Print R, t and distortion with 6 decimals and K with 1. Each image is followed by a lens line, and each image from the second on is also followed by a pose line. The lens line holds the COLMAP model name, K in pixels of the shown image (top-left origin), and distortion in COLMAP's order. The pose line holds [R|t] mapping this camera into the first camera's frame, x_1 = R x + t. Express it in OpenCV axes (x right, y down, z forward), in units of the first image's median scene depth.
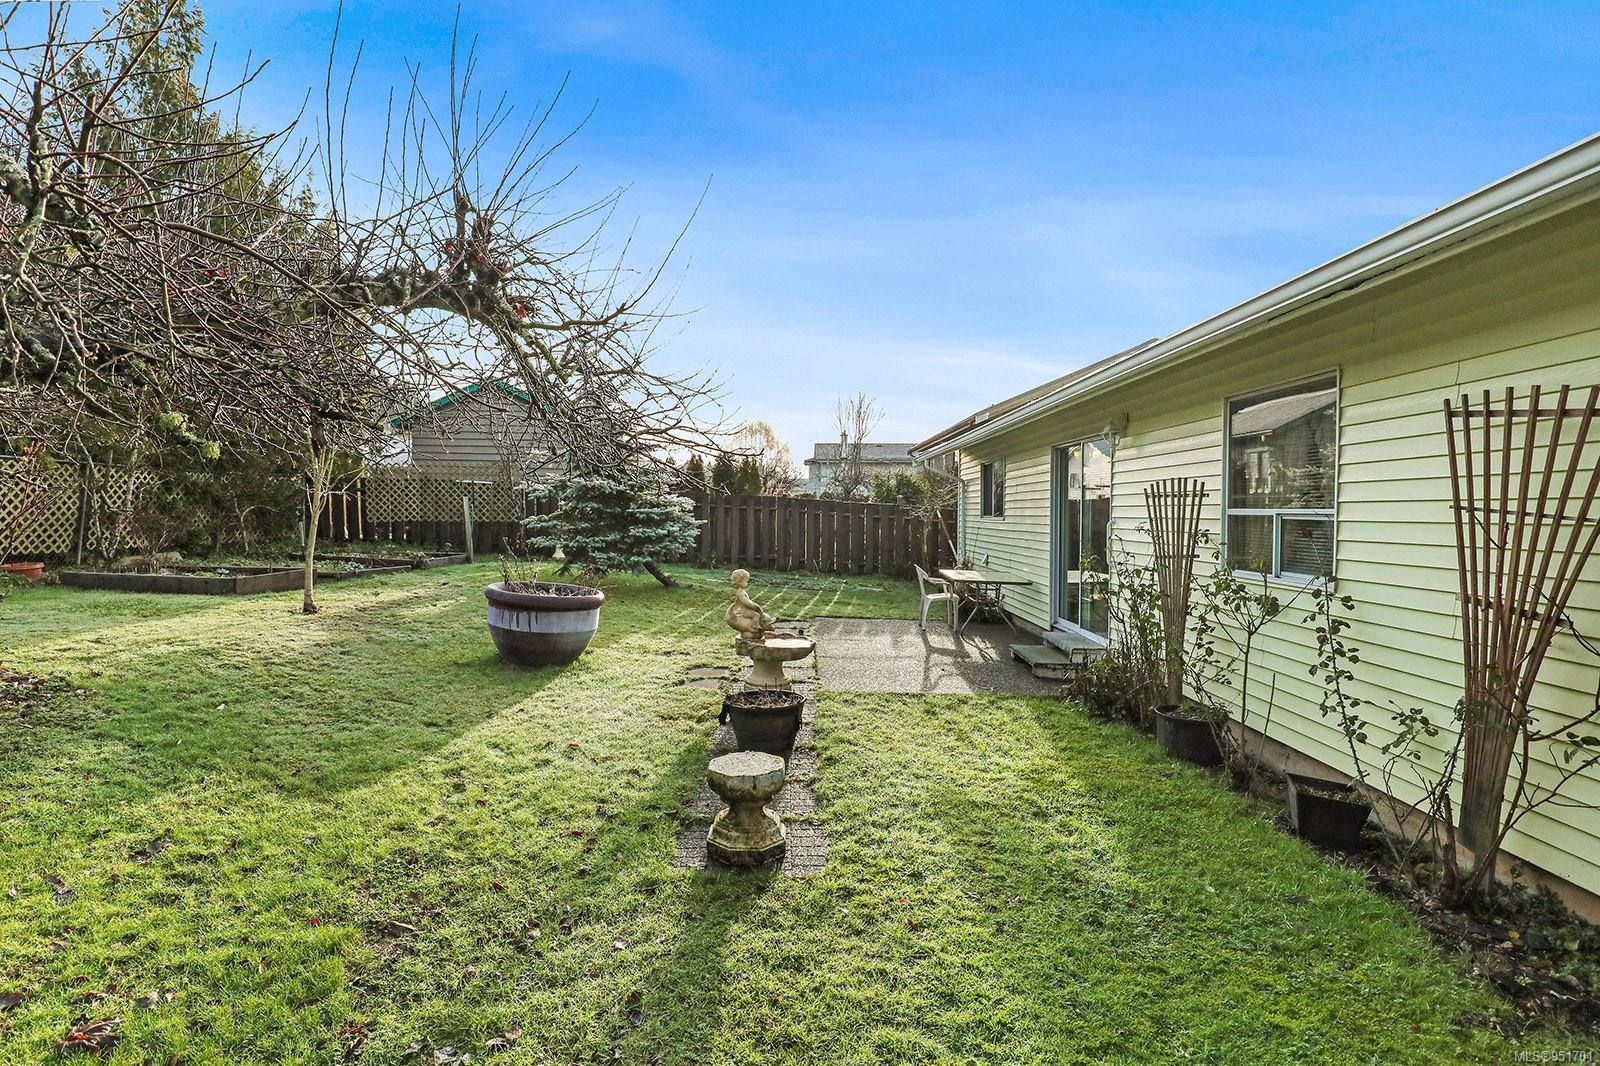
lens RADIAL K [[807.4, 0, 798.2], [0, 807.4, 529.9], [0, 0, 1]] dist [0.001570, -0.000060]
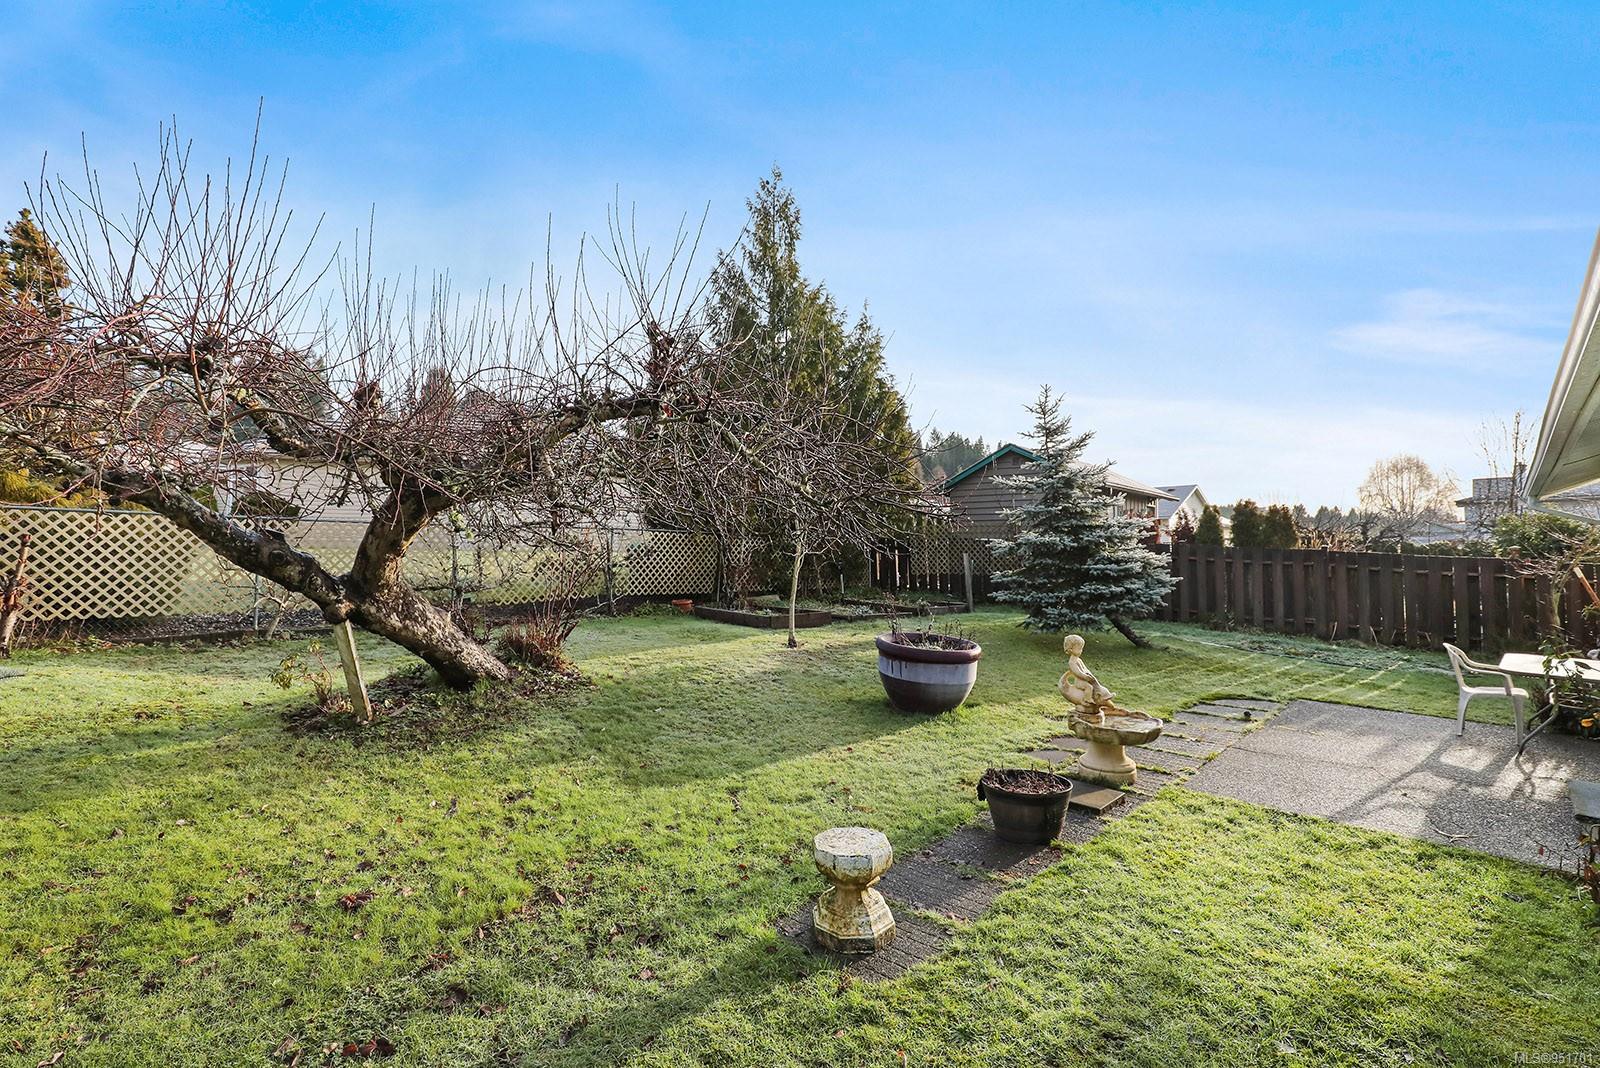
lens RADIAL K [[746.4, 0, 799.3], [0, 746.4, 537.2], [0, 0, 1]] dist [0.001537, 0.000090]
pose [[0.732767, -0.022970, -0.680092, 0.278779], [-0.016412, 0.998543, -0.051408, -0.013298], [0.680282, 0.048831, 0.731322, 0.163647]]
